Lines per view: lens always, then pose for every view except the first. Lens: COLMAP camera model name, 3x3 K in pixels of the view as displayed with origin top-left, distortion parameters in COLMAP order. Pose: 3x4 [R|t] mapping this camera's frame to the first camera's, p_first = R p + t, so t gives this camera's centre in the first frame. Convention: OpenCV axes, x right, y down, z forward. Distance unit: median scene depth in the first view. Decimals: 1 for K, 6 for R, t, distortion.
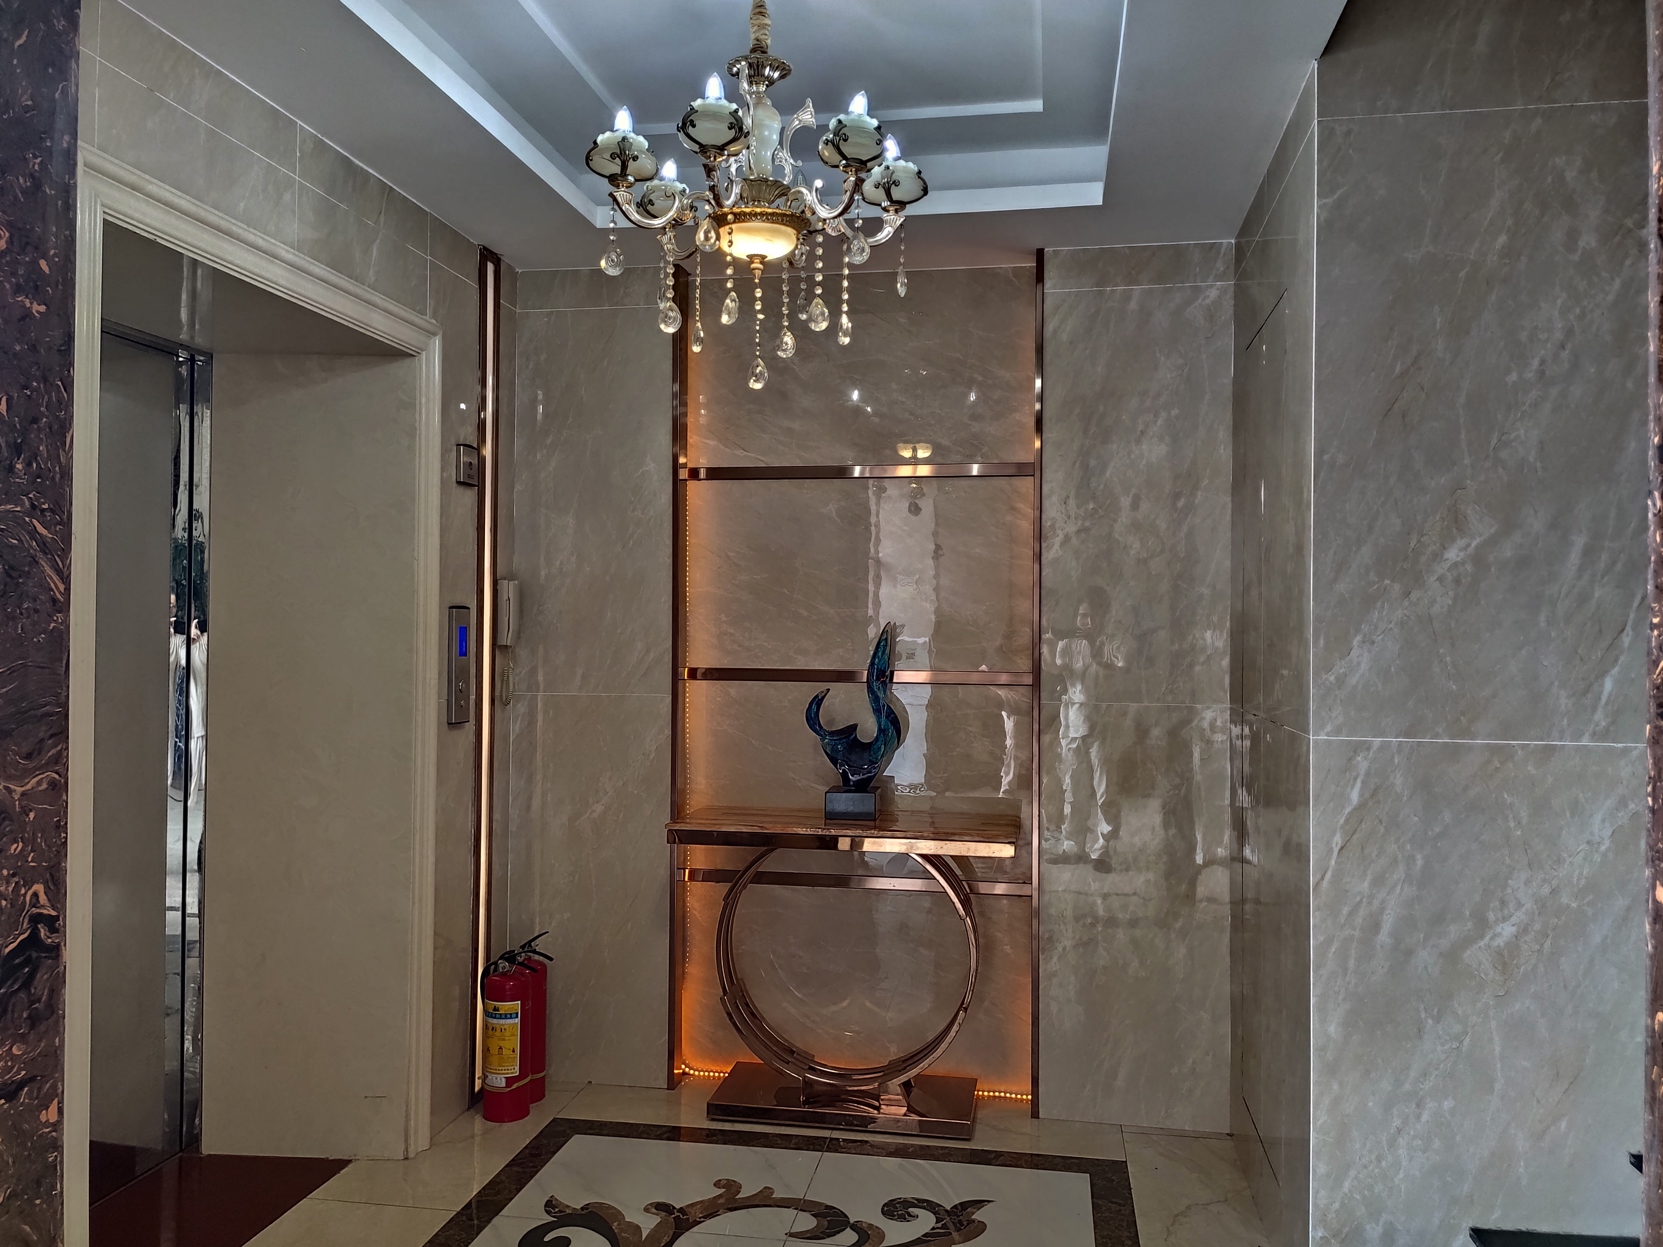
lens RADIAL K [[1254.2, 0, 827.6], [0, 1254.2, 621.9], [0, 0, 1]] dist [0.054664, -0.068287]
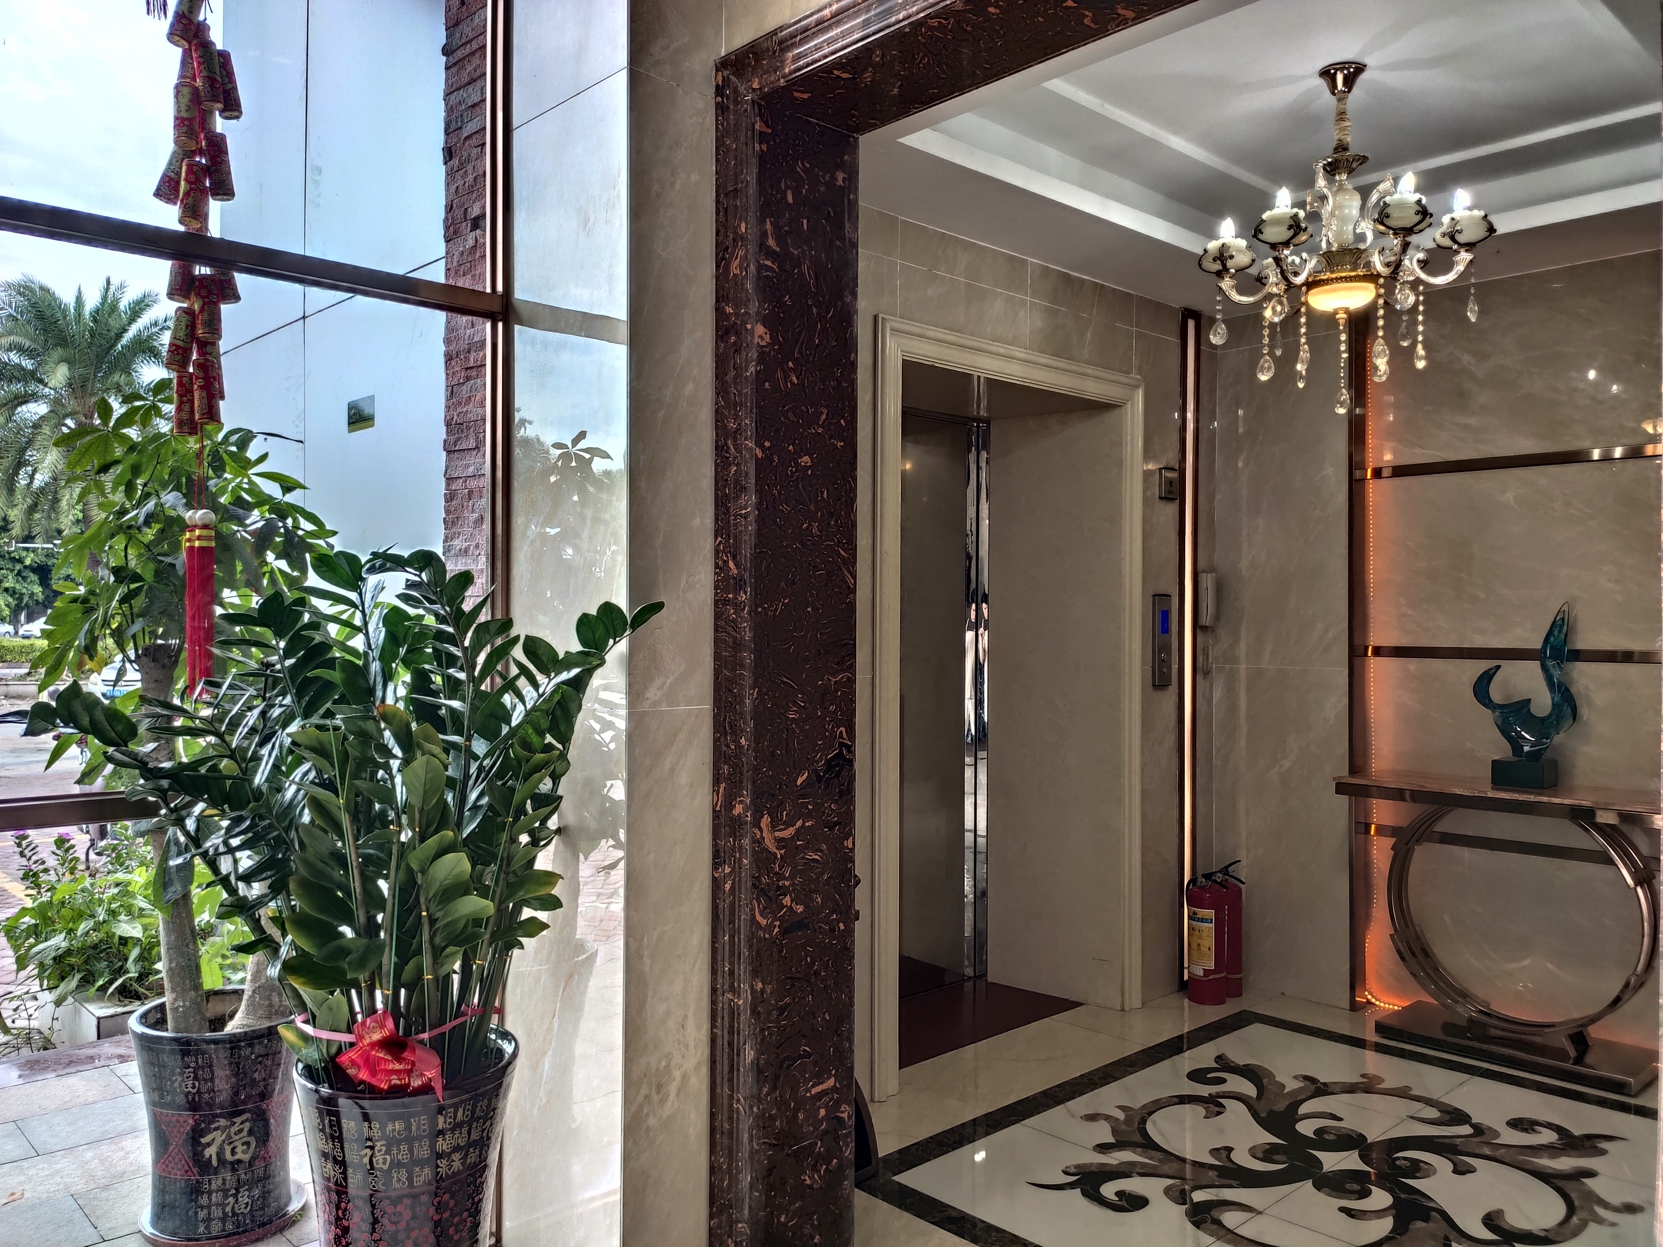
lens RADIAL K [[1254.2, 0, 839.1], [0, 1254.2, 623.2], [0, 0, 1]] dist [0.054664, -0.068287]
pose [[0.802387, -0.006000, -0.596774, 0.218846], [0.007465, 0.999972, -0.000017, 0.015126], [0.596758, -0.004441, 0.802409, -0.234995]]
